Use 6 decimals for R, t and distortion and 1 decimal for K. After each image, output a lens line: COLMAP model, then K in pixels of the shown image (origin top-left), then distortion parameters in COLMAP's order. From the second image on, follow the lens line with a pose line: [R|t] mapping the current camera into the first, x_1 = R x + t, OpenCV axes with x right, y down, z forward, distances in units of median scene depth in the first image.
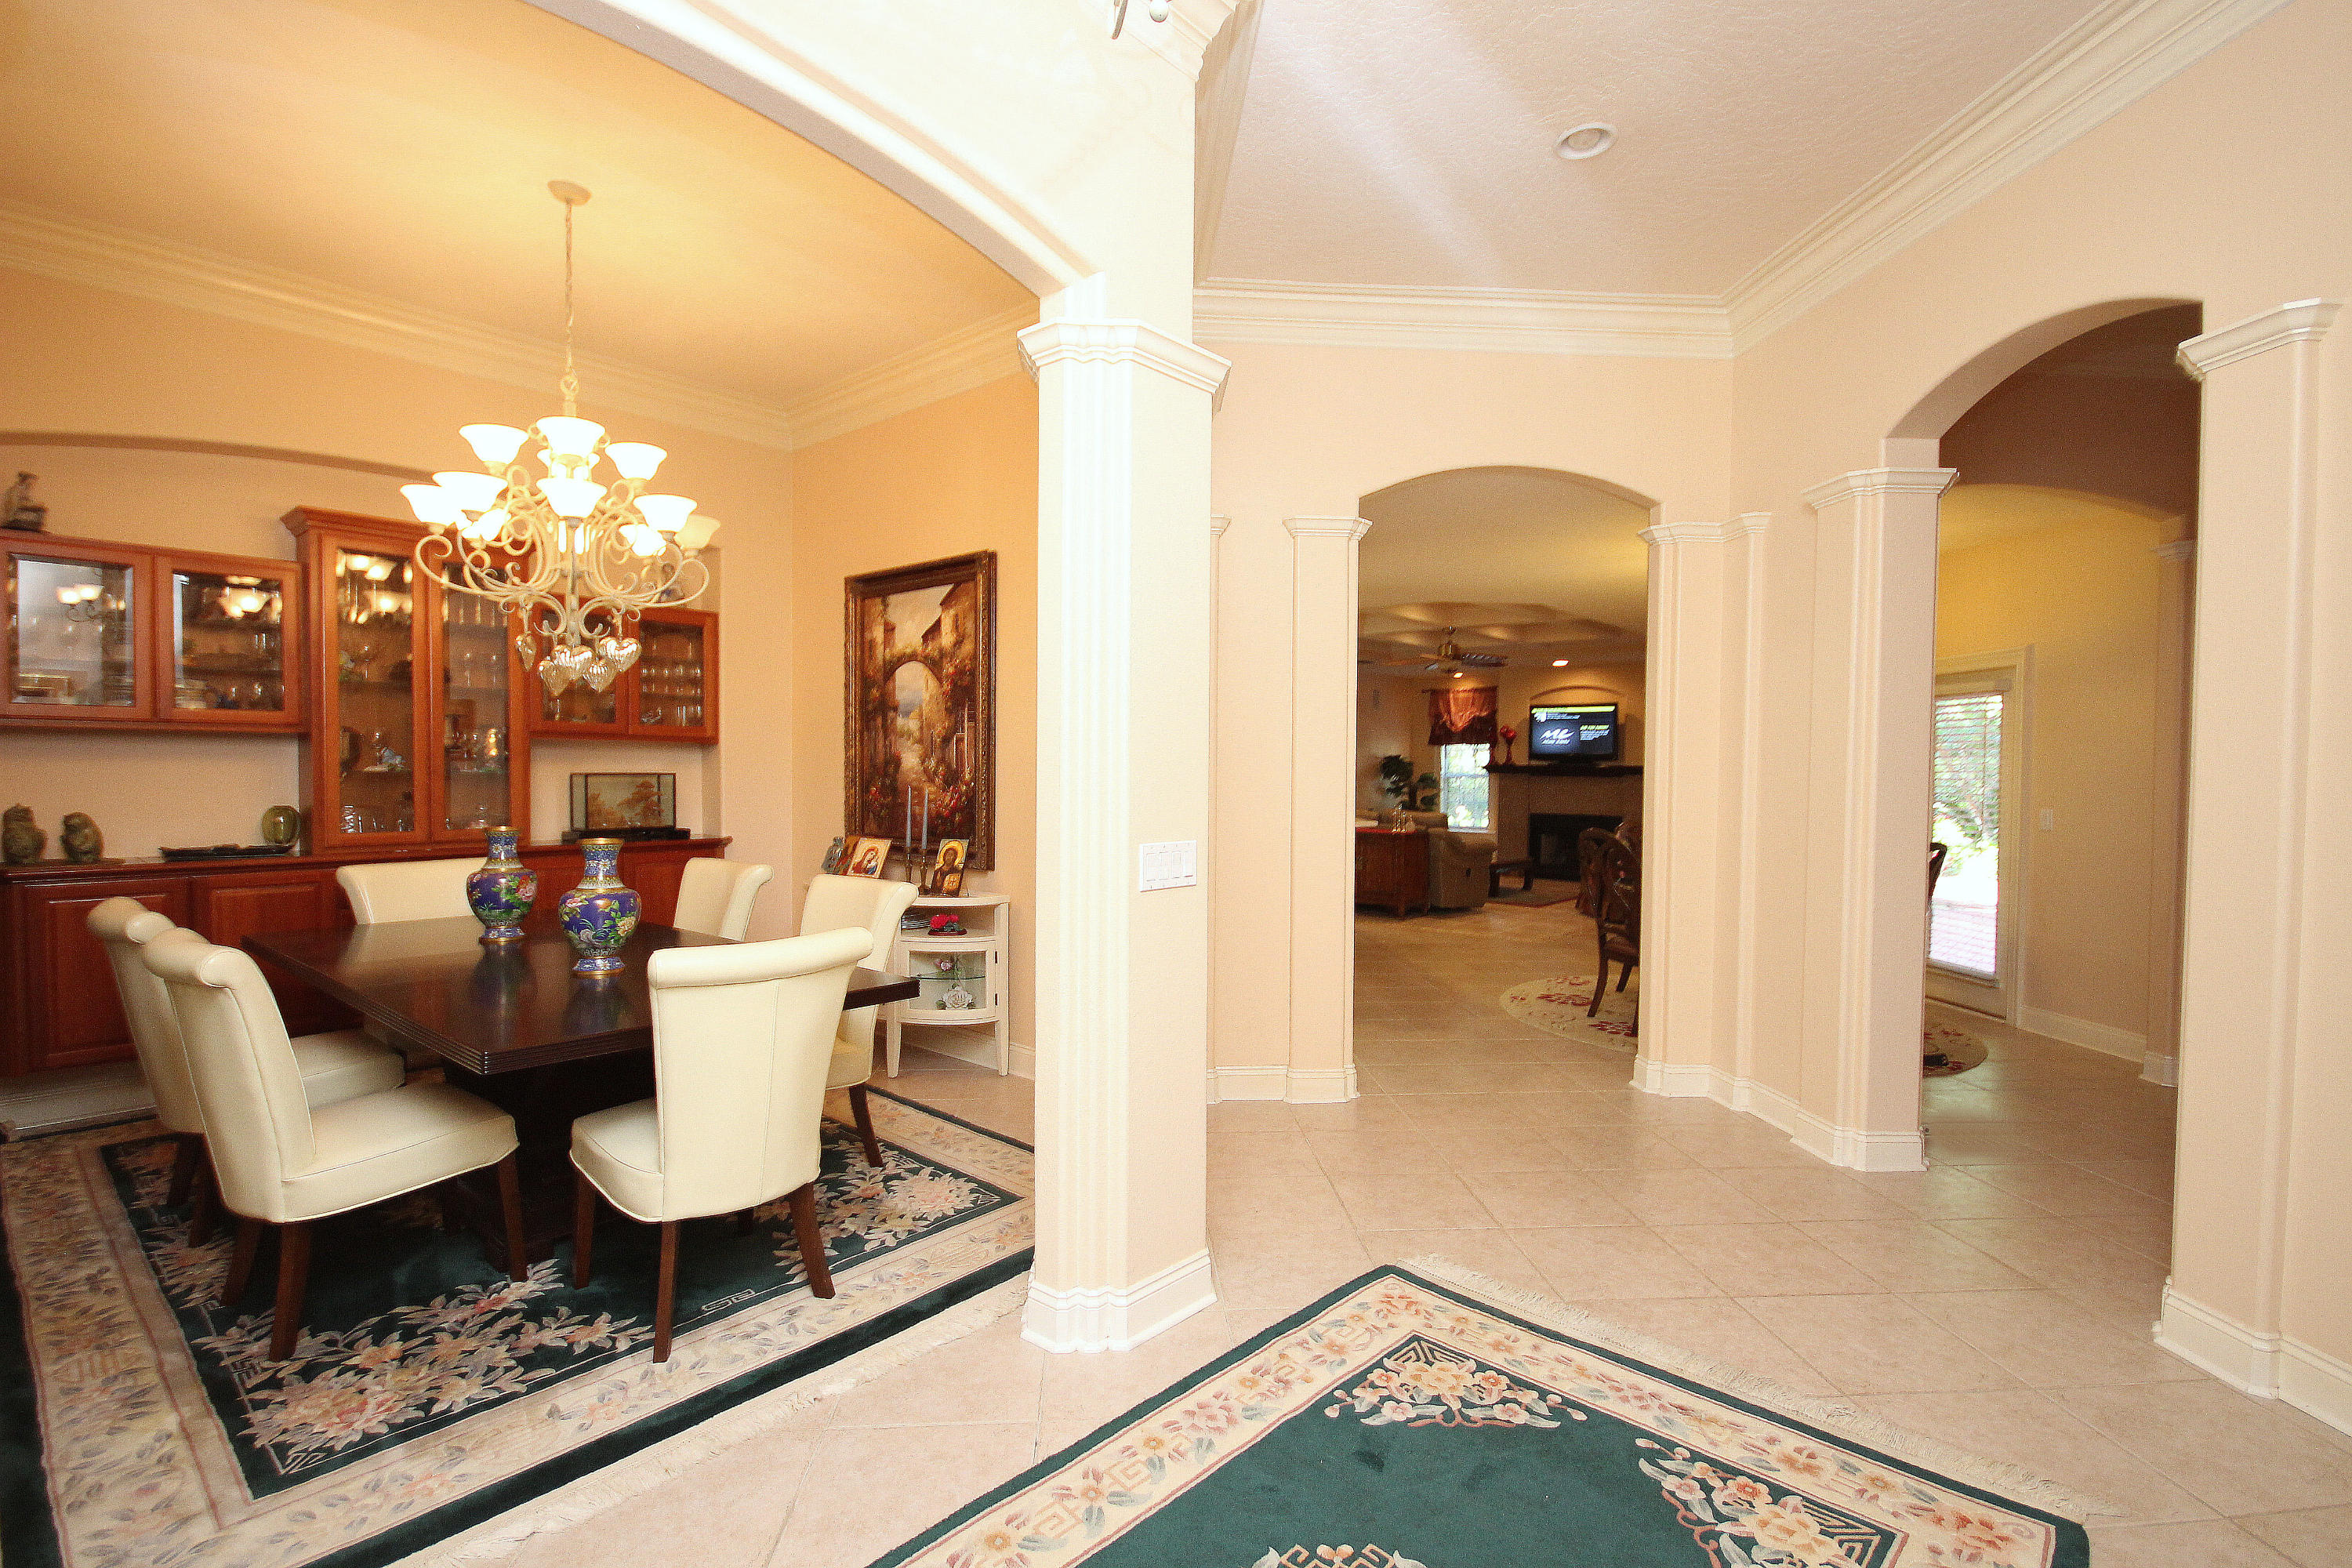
lens RADIAL K [[1081.7, 0, 1172.8], [0, 1081.7, 794.6], [0, 0, 1]] dist [0.005338, -0.009365]
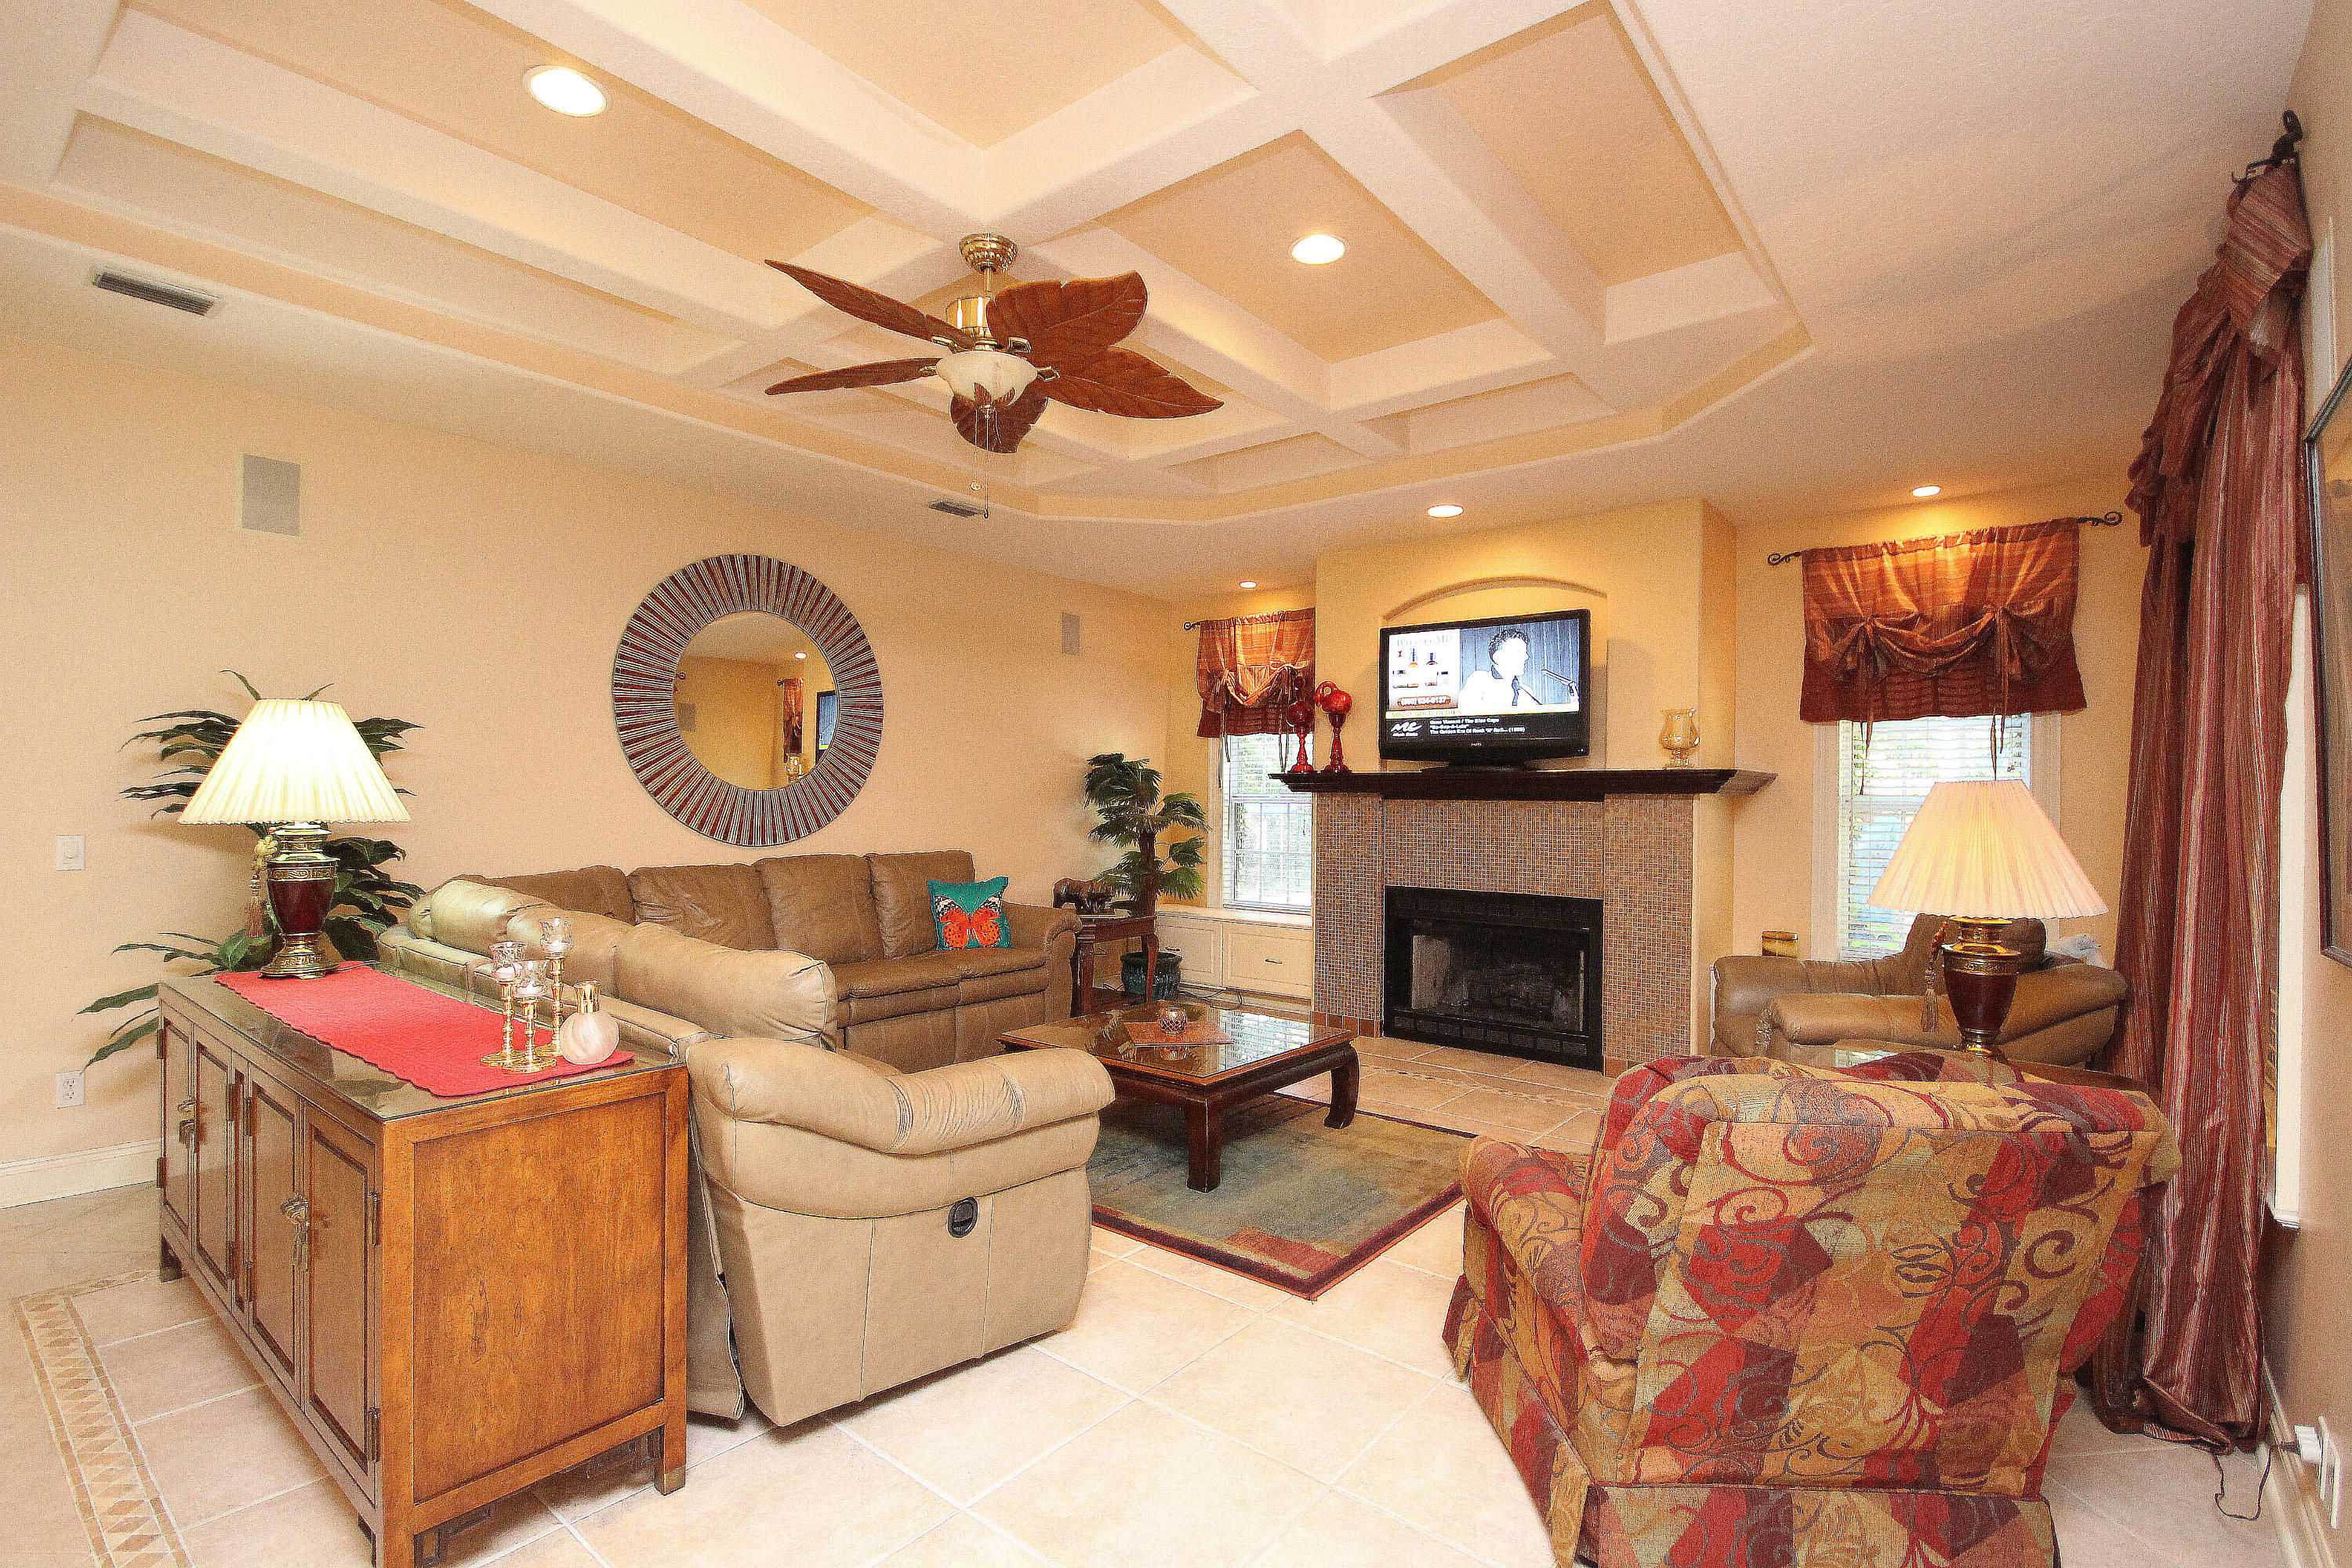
lens RADIAL K [[1081.7, 0, 1175.7], [0, 1081.7, 794.0], [0, 0, 1]] dist [0.005338, -0.009365]
pose [[0.999184, -0.001040, 0.040383, 0.222527], [0.002023, 0.999703, -0.024287, -0.008228], [-0.040345, 0.024349, 0.998889, 0.558167]]
